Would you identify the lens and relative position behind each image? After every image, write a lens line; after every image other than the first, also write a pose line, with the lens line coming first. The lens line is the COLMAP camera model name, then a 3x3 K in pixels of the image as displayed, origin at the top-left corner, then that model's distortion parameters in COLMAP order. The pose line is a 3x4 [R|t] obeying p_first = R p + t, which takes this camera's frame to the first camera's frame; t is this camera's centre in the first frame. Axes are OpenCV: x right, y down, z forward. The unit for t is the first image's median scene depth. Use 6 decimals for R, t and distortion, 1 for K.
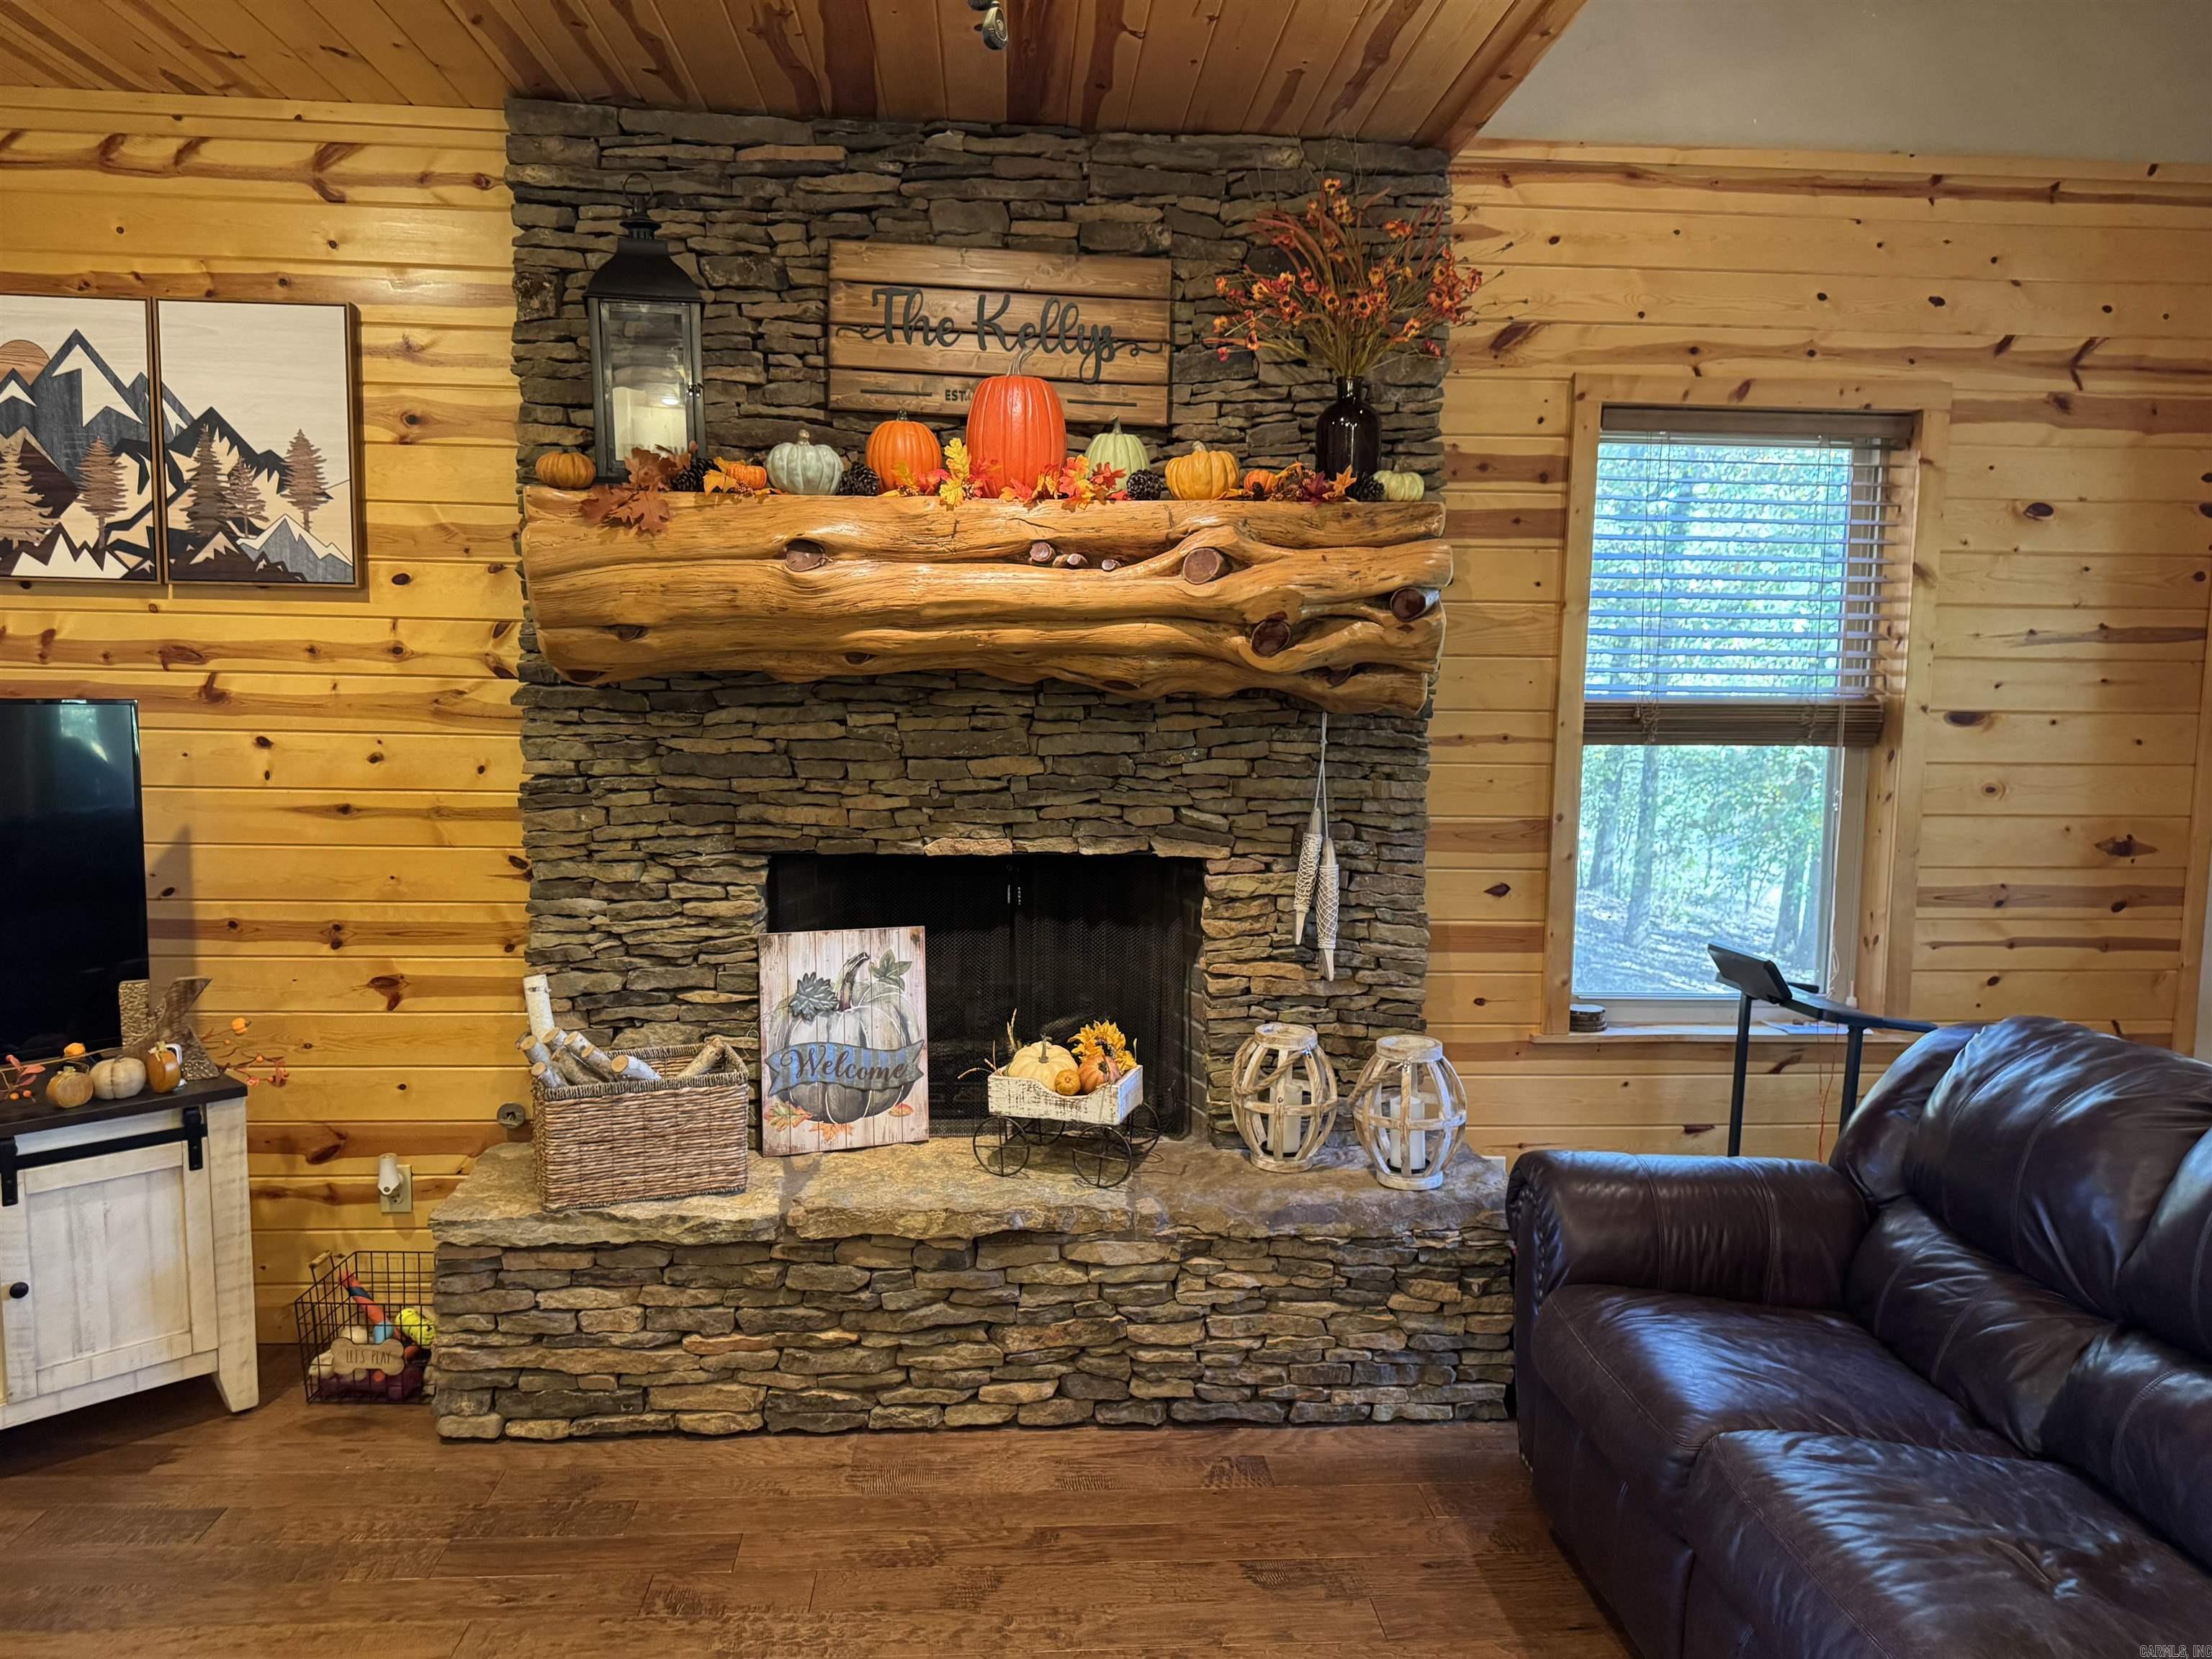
lens RADIAL K [[1535.7, 0, 1106.0], [0, 1535.7, 829.5], [0, 0, 1]] dist [0.102553, -0.151458]
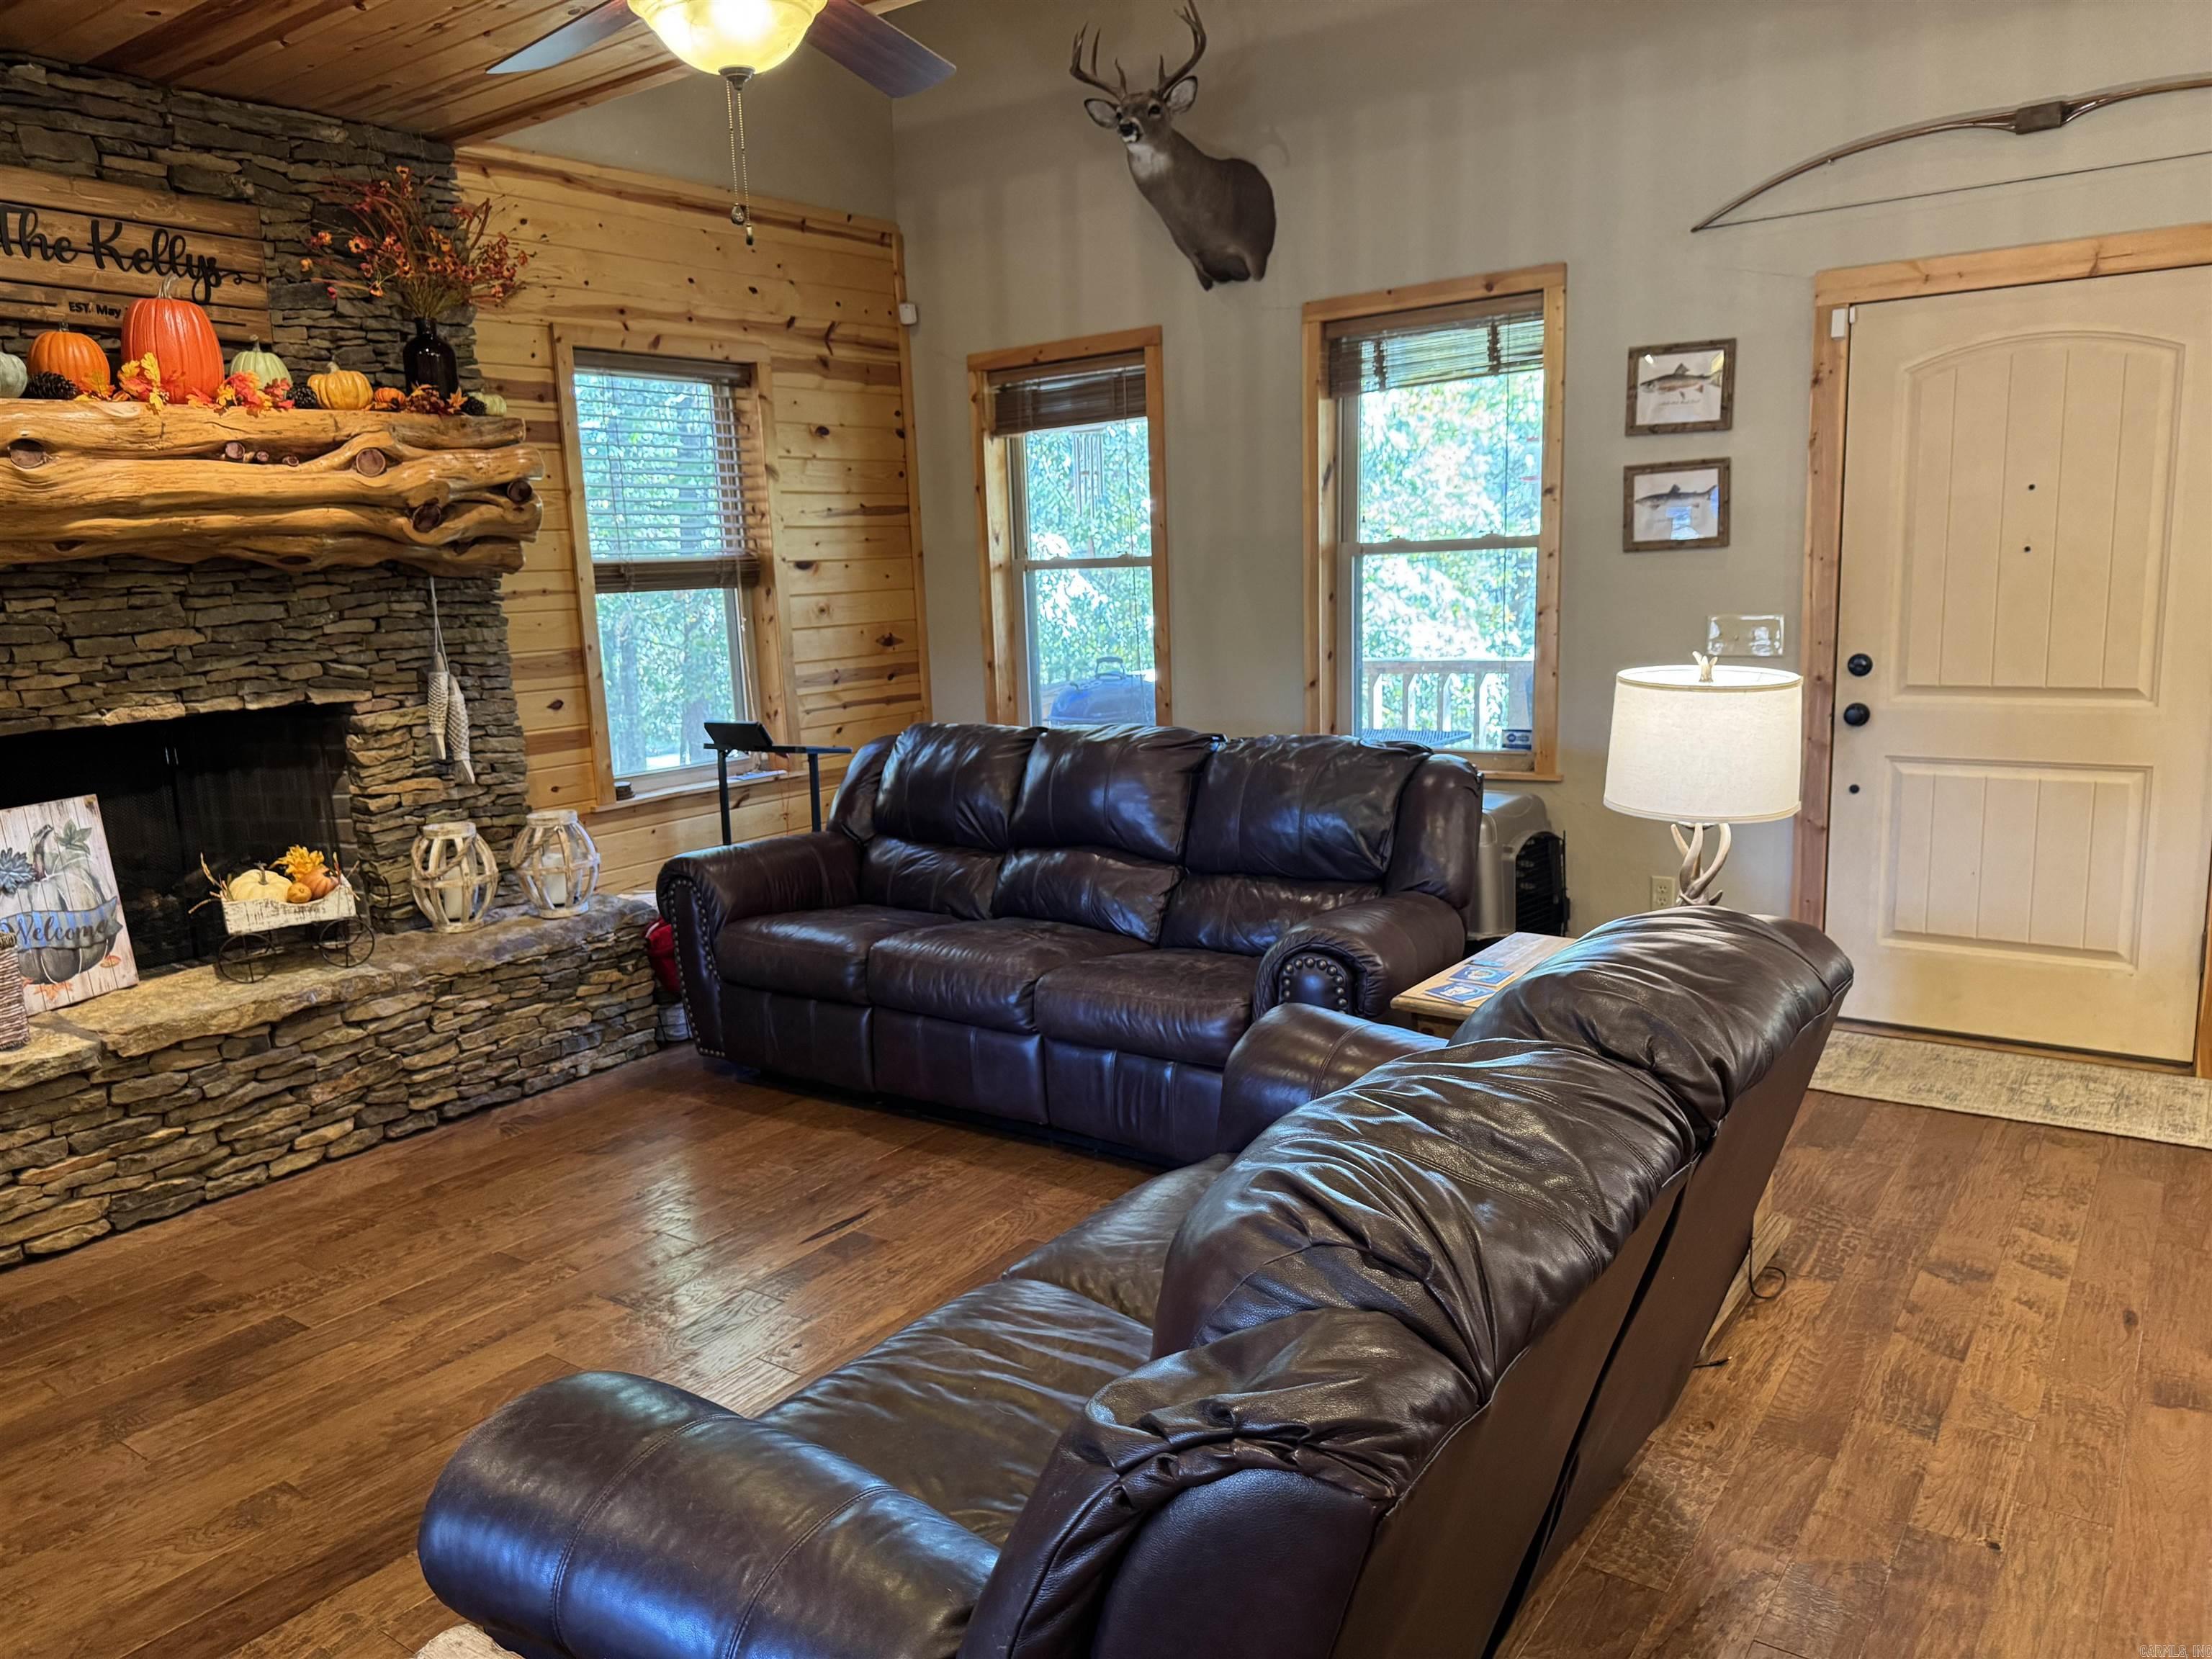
lens RADIAL K [[1557.9, 0, 1164.7], [0, 1557.9, 825.3], [0, 0, 1]] dist [-0.006843, -0.017294]
pose [[0.618224, -0.170641, 0.767256, -0.524923], [0.117400, 0.985246, 0.124526, 0.039303], [-0.777185, 0.013091, 0.629136, -0.295022]]
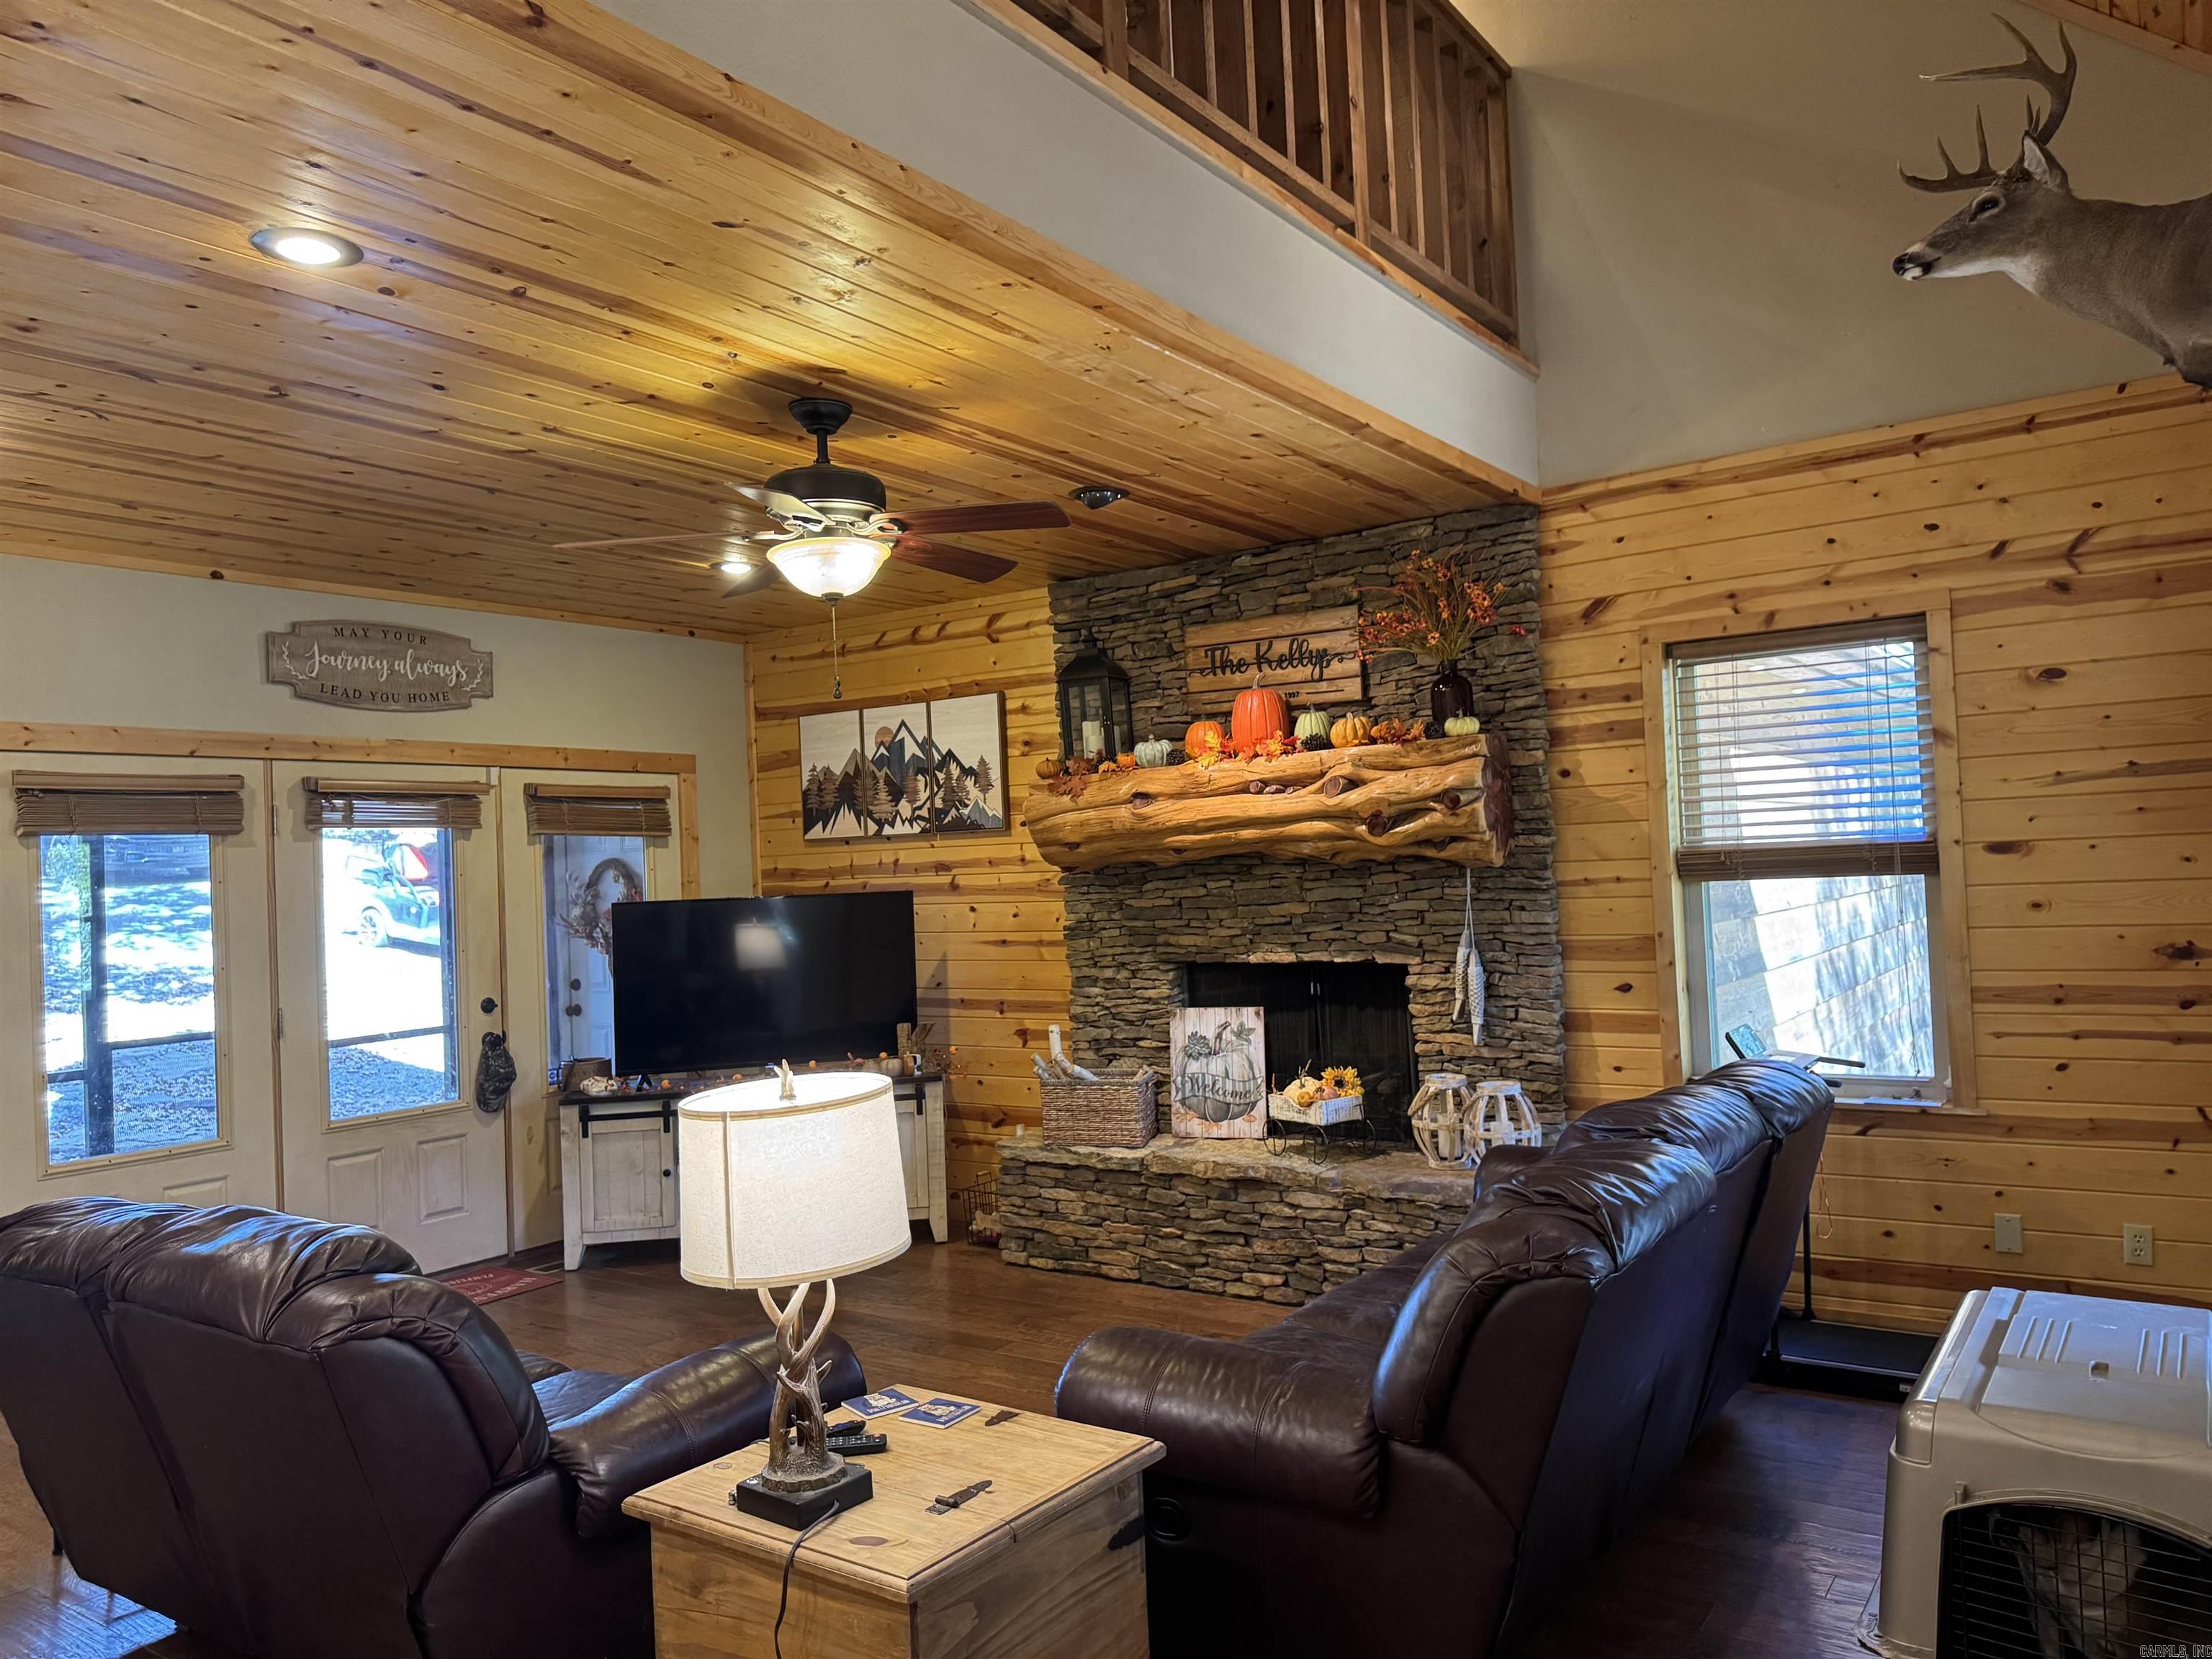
lens RADIAL K [[1550.2, 0, 1107.9], [0, 1550.2, 820.3], [0, 0, 1]] dist [0.176682, -0.368098]
pose [[0.774345, -0.067862, -0.629115, 0.875126], [-0.005520, 0.993470, -0.113959, 0.058459], [0.632740, 0.091716, 0.768914, -0.444086]]
